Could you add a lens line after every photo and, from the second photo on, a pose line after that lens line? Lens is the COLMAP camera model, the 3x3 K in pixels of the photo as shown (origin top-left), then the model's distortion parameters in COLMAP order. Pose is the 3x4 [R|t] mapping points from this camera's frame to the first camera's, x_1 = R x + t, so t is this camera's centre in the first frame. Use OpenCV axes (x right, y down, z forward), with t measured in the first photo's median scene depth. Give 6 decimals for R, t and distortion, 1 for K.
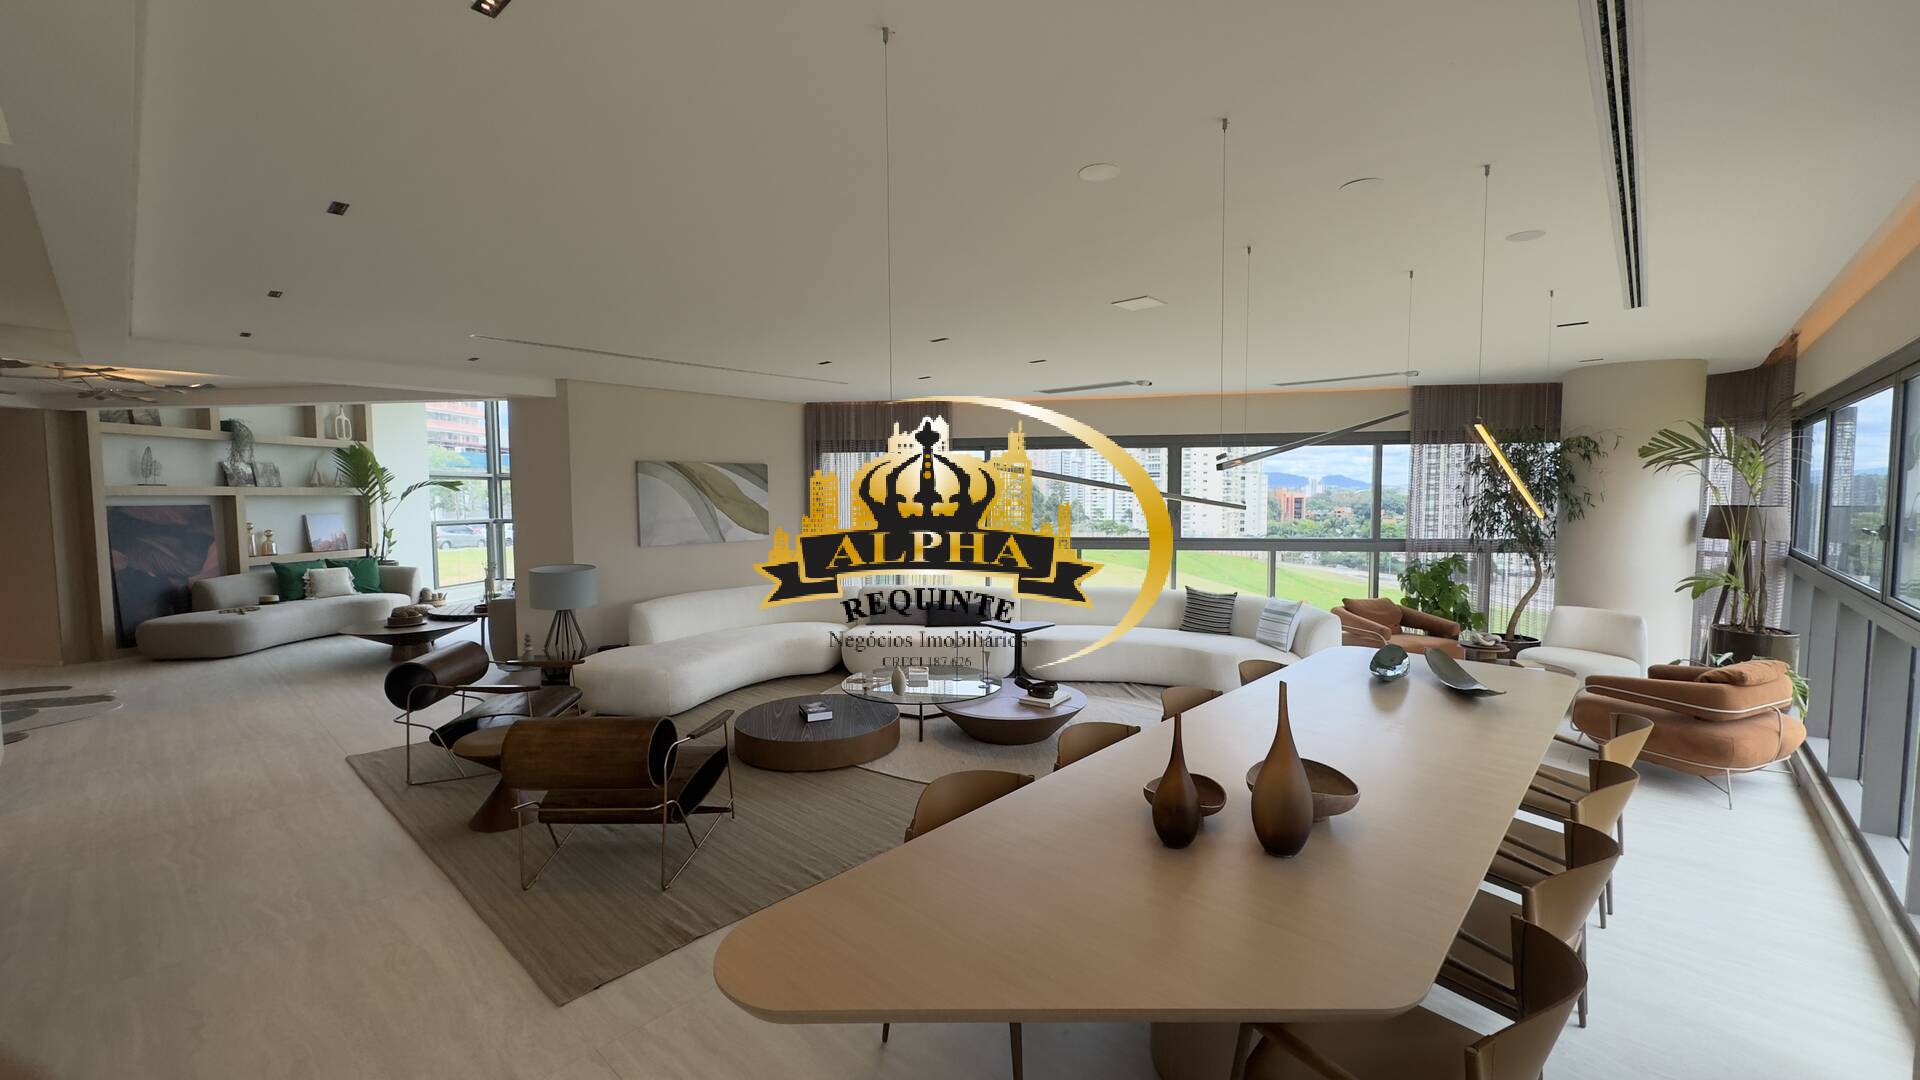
lens RADIAL K [[767.1, 0, 970.0], [0, 767.1, 537.0], [0, 0, 1]] dist [-0.001485, 0.000447]
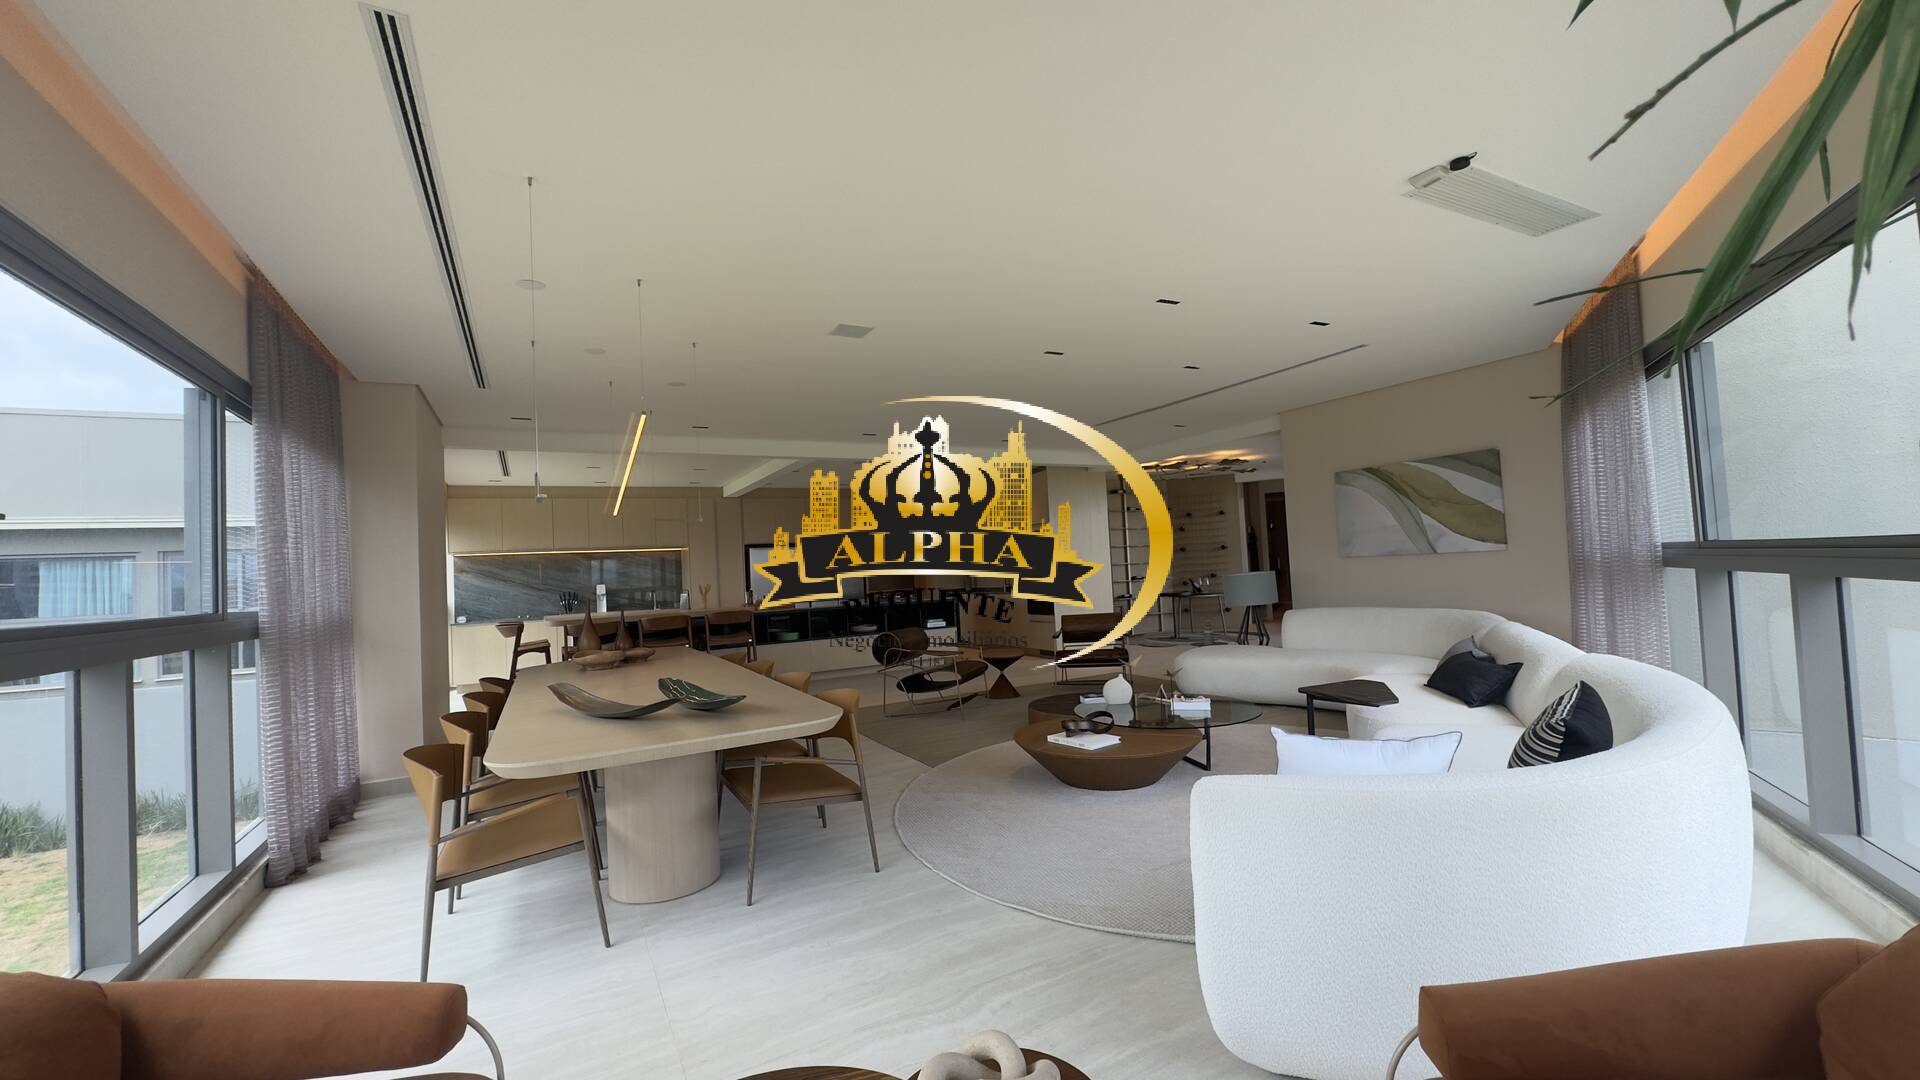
lens RADIAL K [[767.1, 0, 961.0], [0, 767.1, 544.0], [0, 0, 1]] dist [-0.001485, 0.000447]
pose [[-0.329686, -0.010535, -0.944032, 0.658975], [-0.004665, 0.999944, -0.009530, 0.007091], [0.944079, 0.001262, -0.329717, 0.827336]]
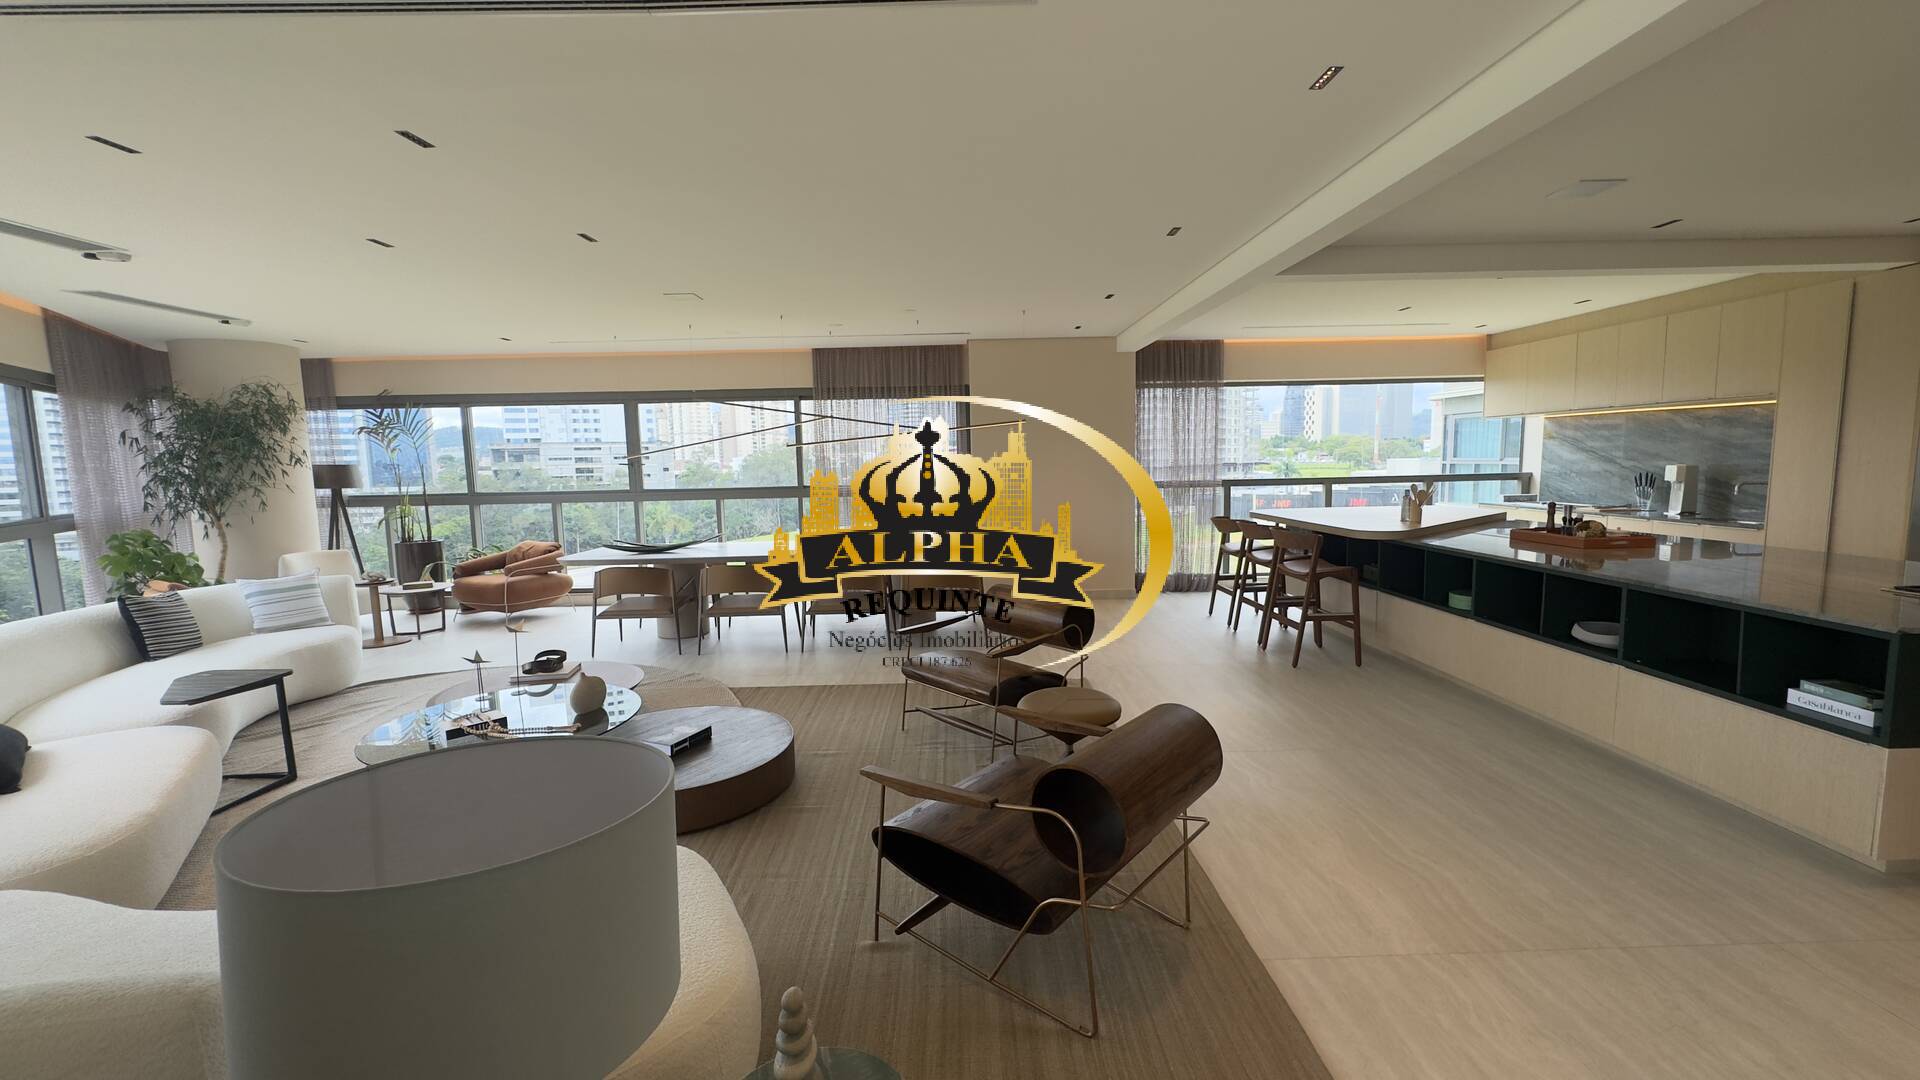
lens RADIAL K [[767.1, 0, 958.7], [0, 767.1, 532.5], [0, 0, 1]] dist [-0.001485, 0.000447]
pose [[-0.669676, -0.056233, 0.740522, -0.613235], [0.068494, 0.988203, 0.136982, -0.024842], [-0.739488, 0.142455, -0.657924, 0.868160]]
